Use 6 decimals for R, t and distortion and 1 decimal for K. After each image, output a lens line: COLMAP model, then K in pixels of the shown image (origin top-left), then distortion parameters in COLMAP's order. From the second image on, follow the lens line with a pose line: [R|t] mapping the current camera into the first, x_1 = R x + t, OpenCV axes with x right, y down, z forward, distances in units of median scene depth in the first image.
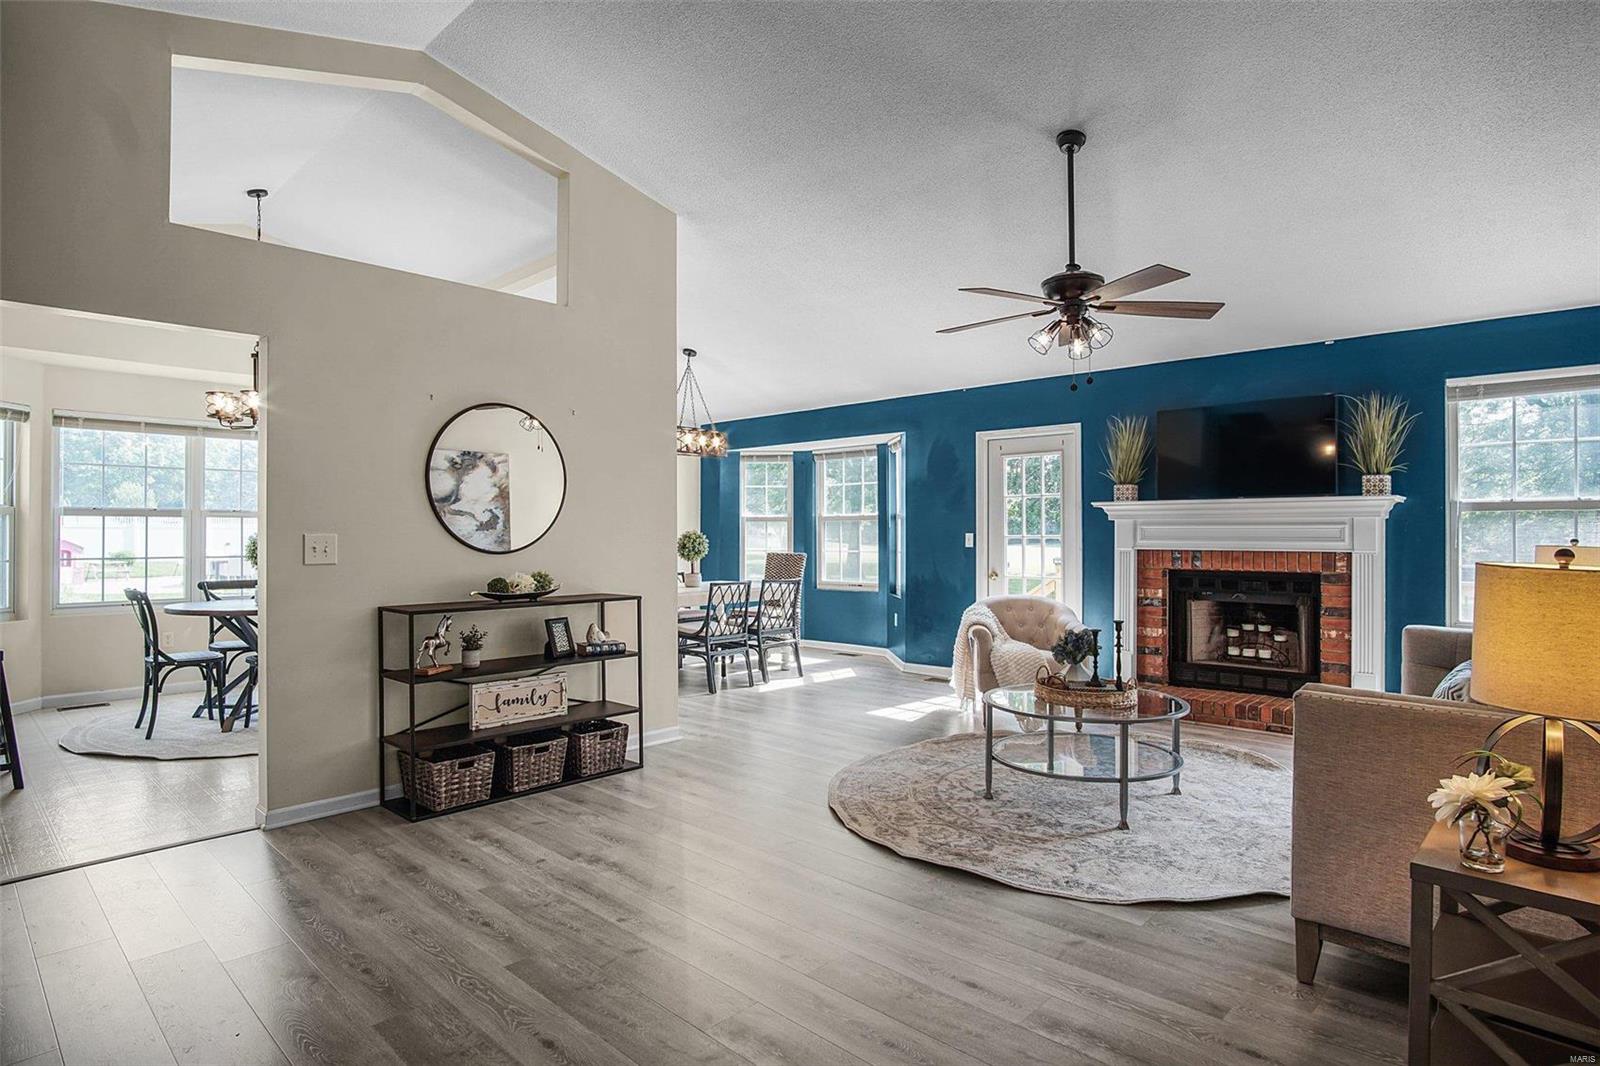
lens RADIAL K [[870.9, 0, 785.2], [0, 870.9, 534.8], [0, 0, 1]] dist [-0.026161, 0.005968]
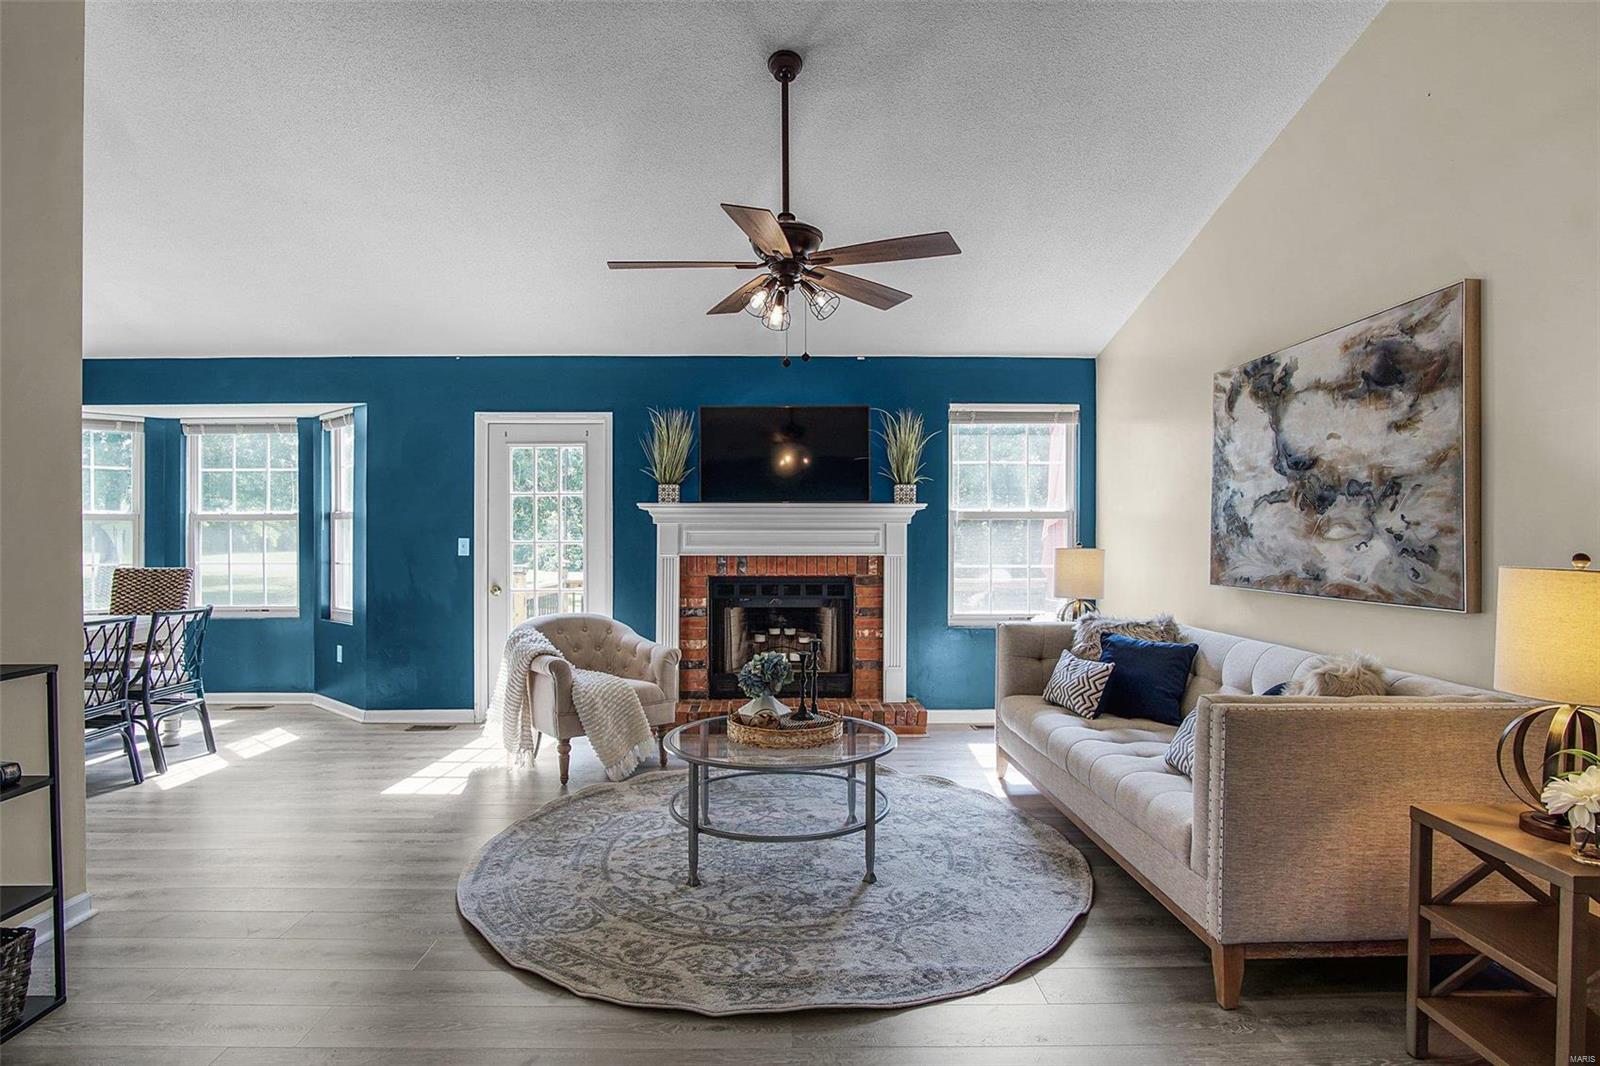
lens RADIAL K [[870.9, 0, 793.5], [0, 870.9, 537.0], [0, 0, 1]] dist [-0.026161, 0.005968]
pose [[0.707399, 0.000994, 0.706814, -0.162880], [0.001533, 0.999995, -0.002940, -0.000092], [-0.706813, 0.003163, 0.707393, 0.264818]]
